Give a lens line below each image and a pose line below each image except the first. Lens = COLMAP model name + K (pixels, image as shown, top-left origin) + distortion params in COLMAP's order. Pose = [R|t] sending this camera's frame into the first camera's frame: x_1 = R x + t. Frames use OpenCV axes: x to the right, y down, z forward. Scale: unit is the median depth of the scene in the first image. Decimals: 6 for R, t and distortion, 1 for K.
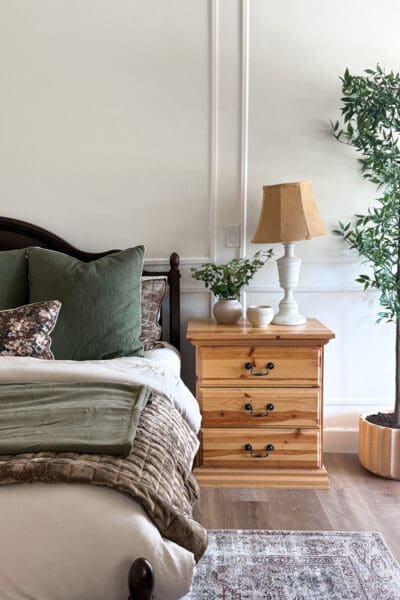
lens RADIAL K [[604.4, 0, 192.5], [0, 604.4, 305.3], [0, 0, 1]] dist [0.191597, -0.466779]
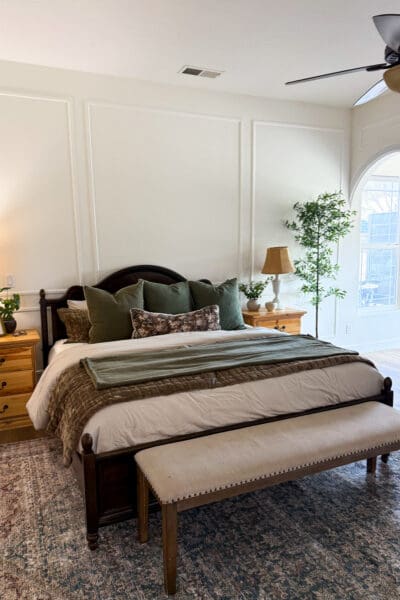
lens RADIAL K [[403.6, 0, 192.4], [0, 403.6, 302.7], [0, 0, 1]] dist [0.075878, -0.099858]
pose [[0.912614, -0.065807, 0.403492, -0.747179], [0.065443, 0.997748, 0.014708, -0.036339], [-0.403551, 0.012983, 0.914865, -0.249849]]
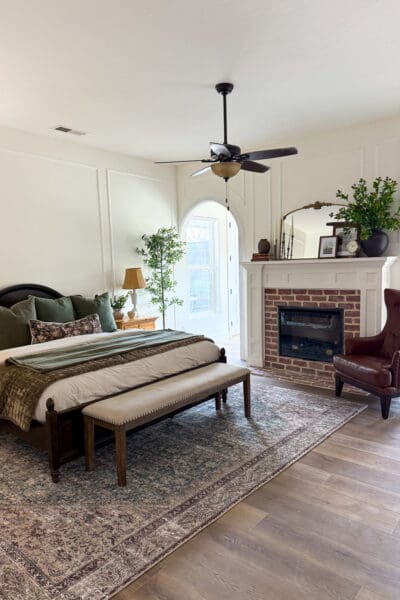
lens RADIAL K [[403.6, 0, 192.4], [0, 403.6, 302.7], [0, 0, 1]] dist [0.075878, -0.099858]
pose [[0.642094, -0.083262, 0.762091, -1.143876], [0.126170, 0.992006, 0.002077, -0.004664], [-0.756172, 0.094819, 0.647467, -0.454097]]
